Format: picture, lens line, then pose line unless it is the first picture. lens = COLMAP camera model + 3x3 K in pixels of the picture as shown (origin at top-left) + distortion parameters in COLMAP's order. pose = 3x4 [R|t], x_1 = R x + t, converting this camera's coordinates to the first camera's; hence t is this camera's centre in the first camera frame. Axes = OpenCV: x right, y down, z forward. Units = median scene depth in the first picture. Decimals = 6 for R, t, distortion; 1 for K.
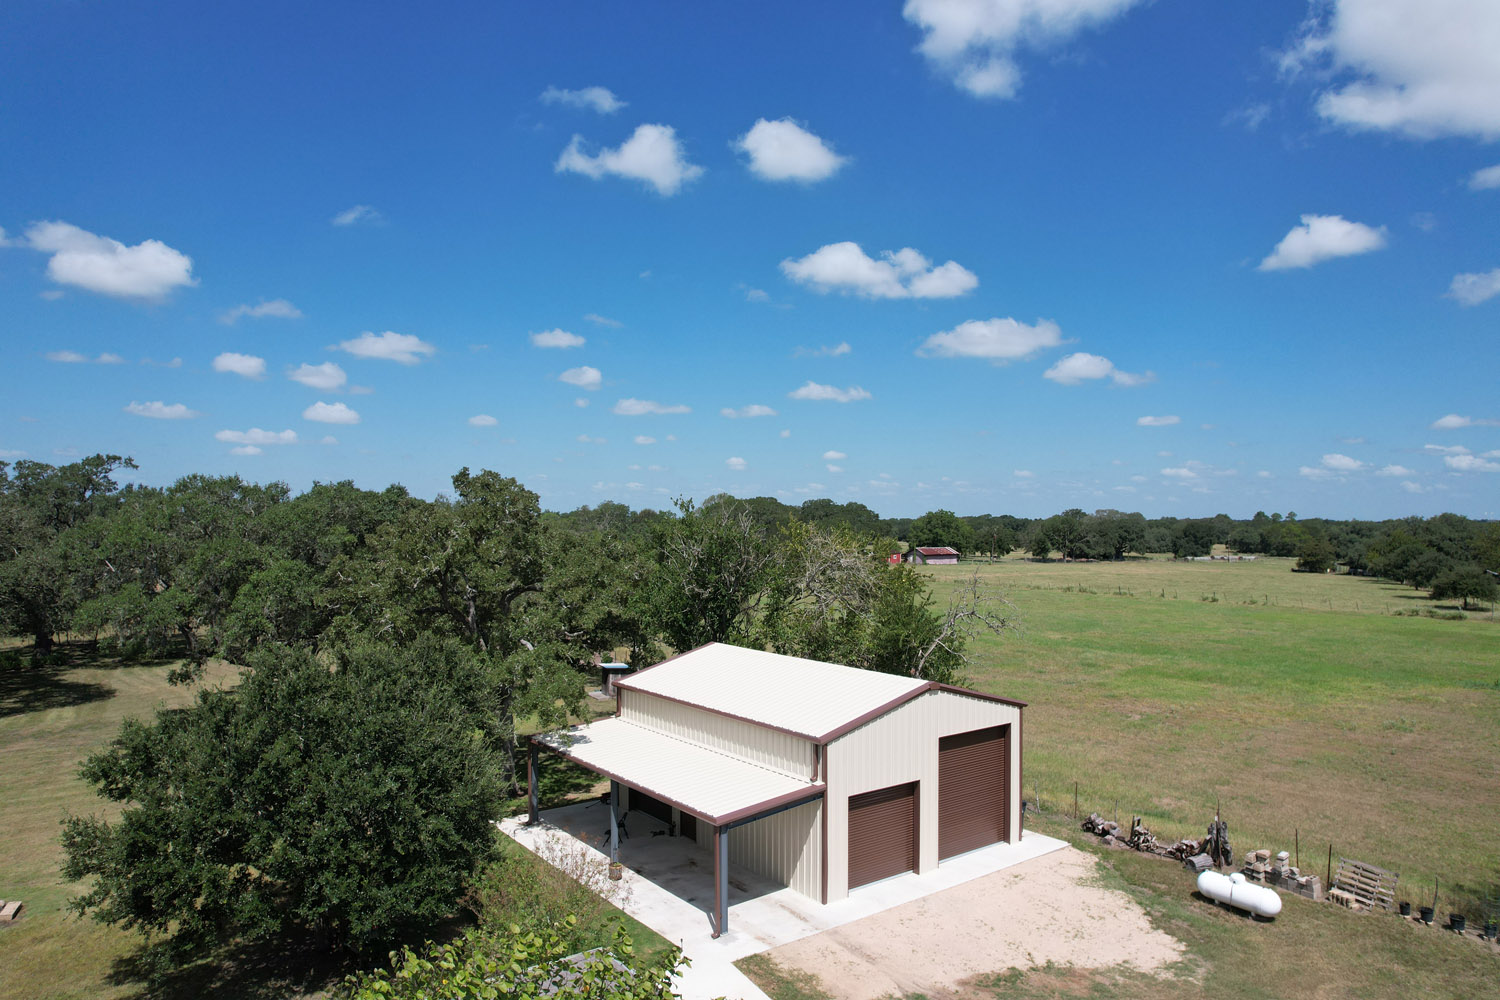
lens RADIAL K [[962.8, 0, 744.3], [0, 962.8, 497.3], [0, 0, 1]] dist [-0.065738, 0.047522]
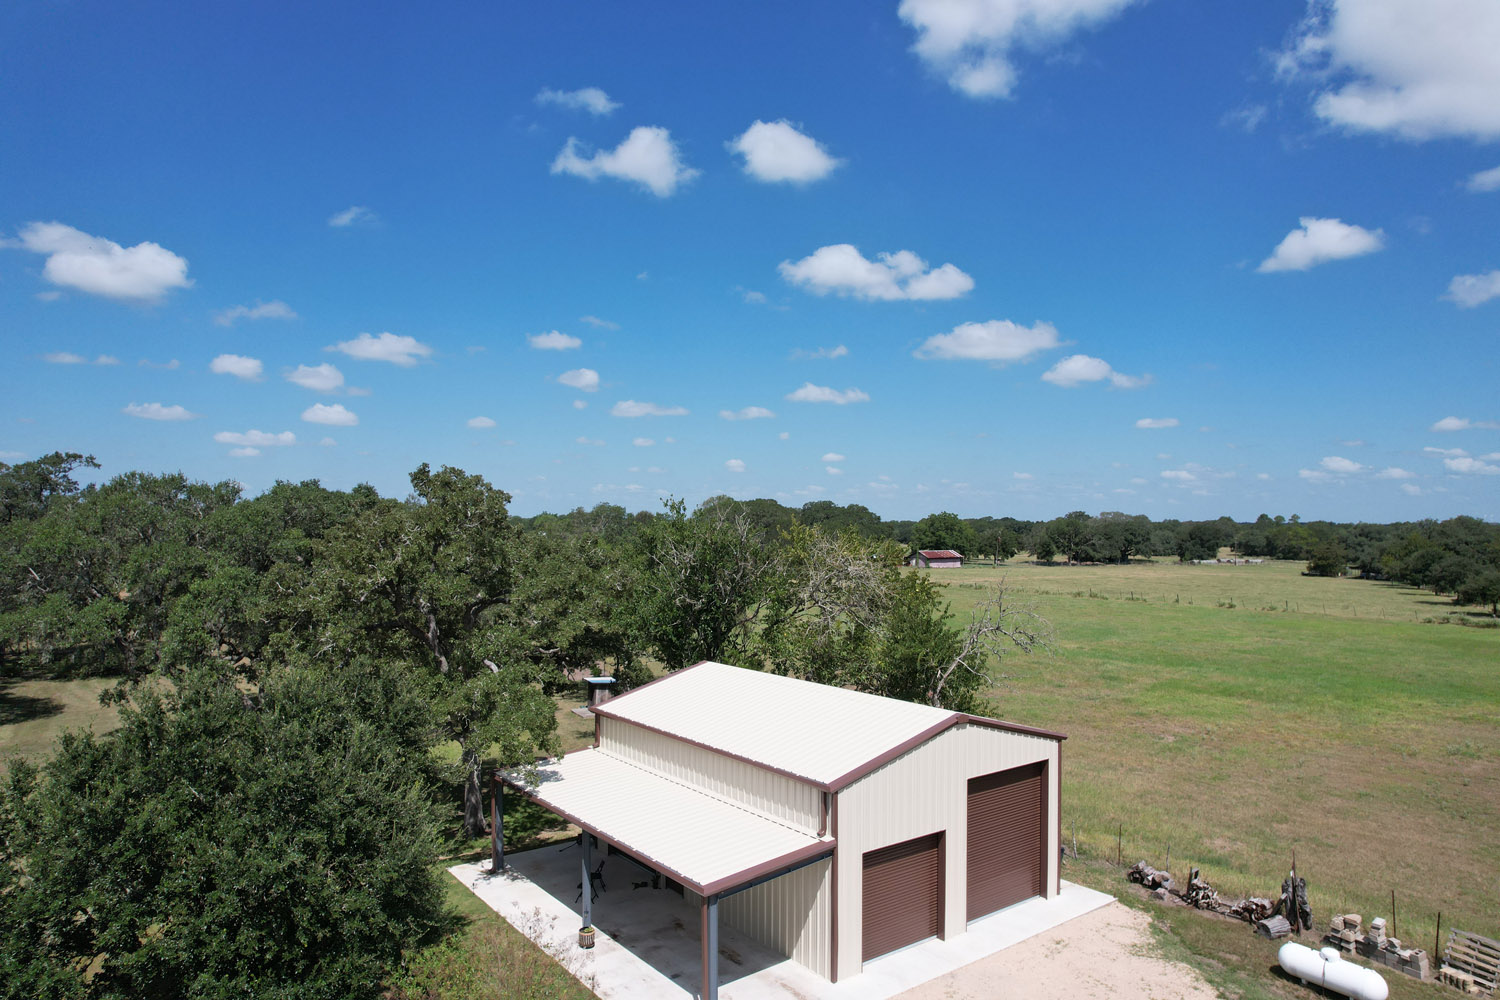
lens RADIAL K [[962.8, 0, 735.1], [0, 962.8, 490.4], [0, 0, 1]] dist [-0.065738, 0.047522]
pose [[0.999976, 0.000380, -0.006868, 0.002147], [-0.000444, 0.999956, -0.009390, 0.001850], [0.006864, 0.009393, 0.999932, 0.132485]]
